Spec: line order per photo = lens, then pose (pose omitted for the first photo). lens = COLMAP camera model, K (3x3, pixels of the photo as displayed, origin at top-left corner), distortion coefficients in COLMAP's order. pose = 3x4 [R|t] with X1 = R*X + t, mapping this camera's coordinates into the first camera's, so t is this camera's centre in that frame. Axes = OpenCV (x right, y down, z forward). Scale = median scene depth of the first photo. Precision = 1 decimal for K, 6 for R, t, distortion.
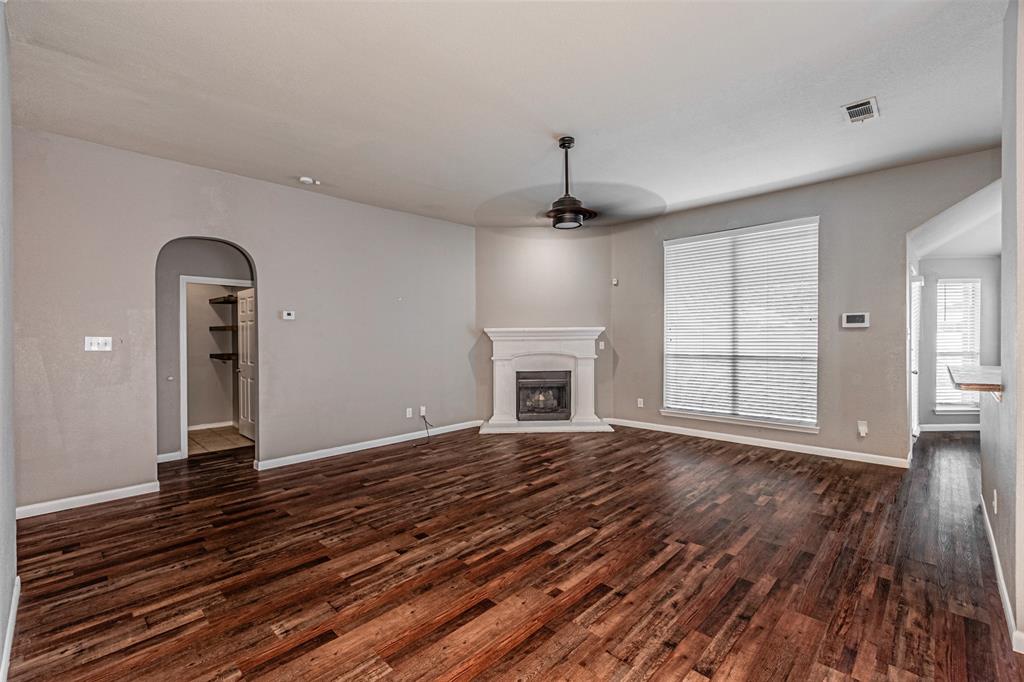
lens RADIAL K [[443.0, 0, 501.1], [0, 443.0, 337.5], [0, 0, 1]] dist [0.005037, -0.002368]
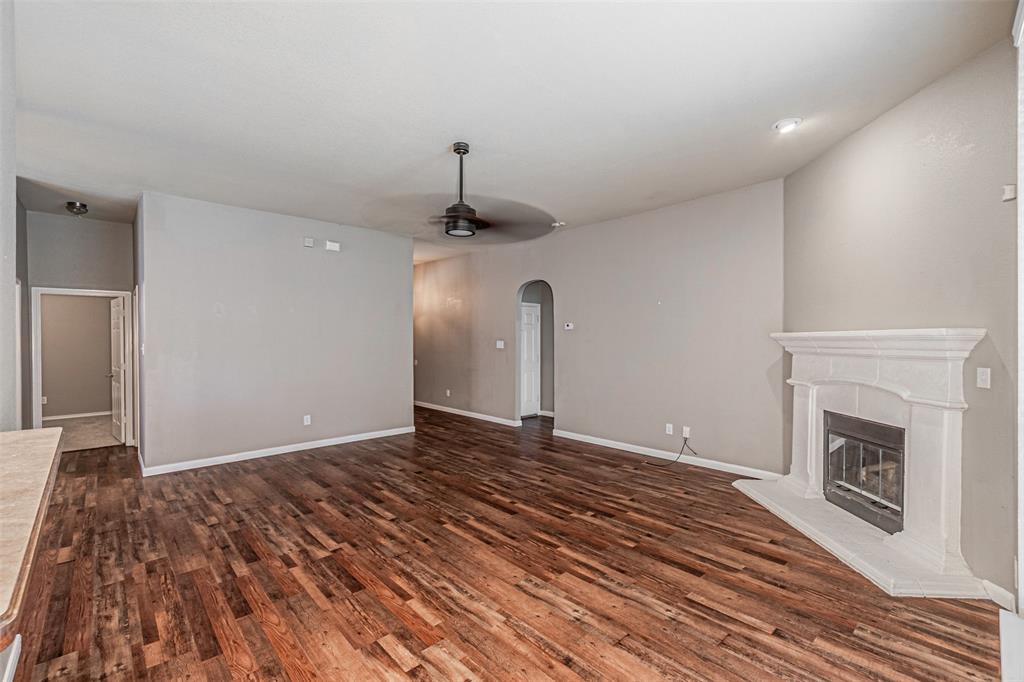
lens RADIAL K [[443.0, 0, 511.4], [0, 443.0, 342.6], [0, 0, 1]] dist [0.005037, -0.002368]
pose [[-0.041950, 0.016387, -0.998985, 1.043894], [-0.005637, 0.999846, 0.016638, -0.027266], [0.999104, 0.006329, -0.041851, 1.073004]]
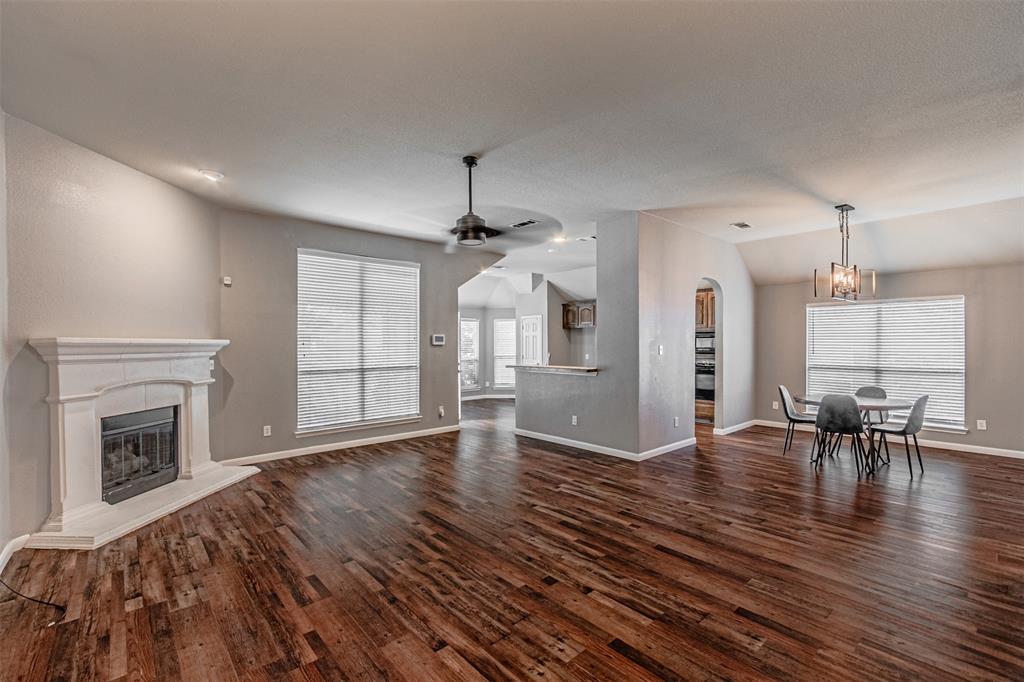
lens RADIAL K [[443.0, 0, 509.5], [0, 443.0, 350.3], [0, 0, 1]] dist [0.005037, -0.002368]
pose [[0.066109, -0.002474, 0.997809, -0.812399], [0.011418, 0.999933, 0.001723, -0.003817], [-0.997747, 0.011279, 0.066133, 0.786263]]
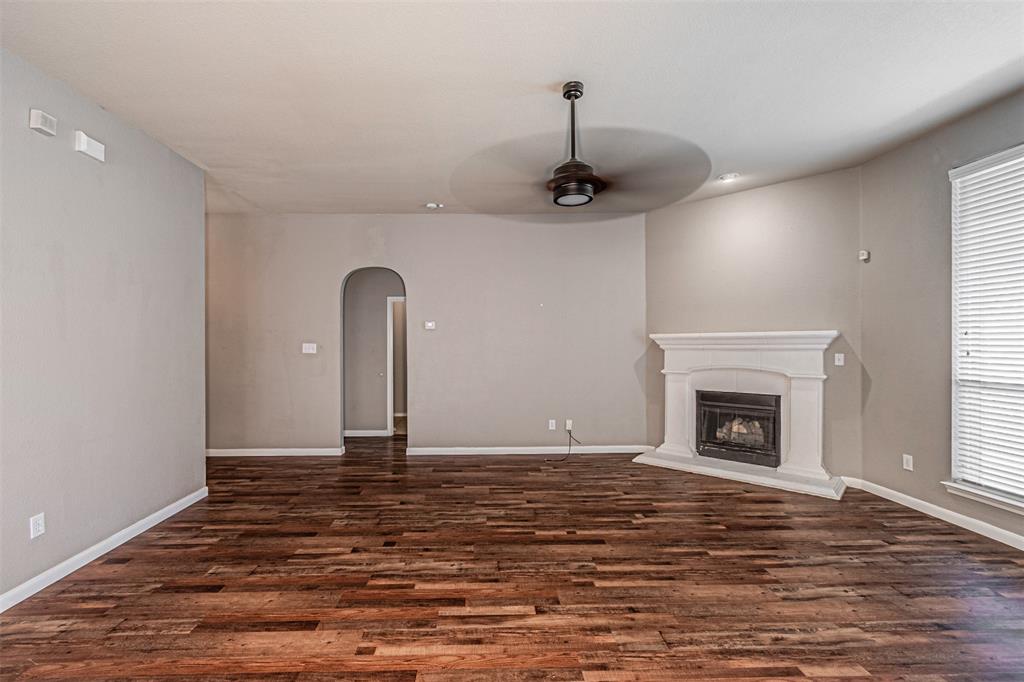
lens RADIAL K [[443.0, 0, 485.6], [0, 443.0, 350.4], [0, 0, 1]] dist [0.005037, -0.002368]
pose [[0.714095, 0.016706, -0.699849, 0.527390], [-0.002605, 0.999772, 0.021207, -0.013917], [0.700044, -0.013321, 0.713976, 0.336285]]
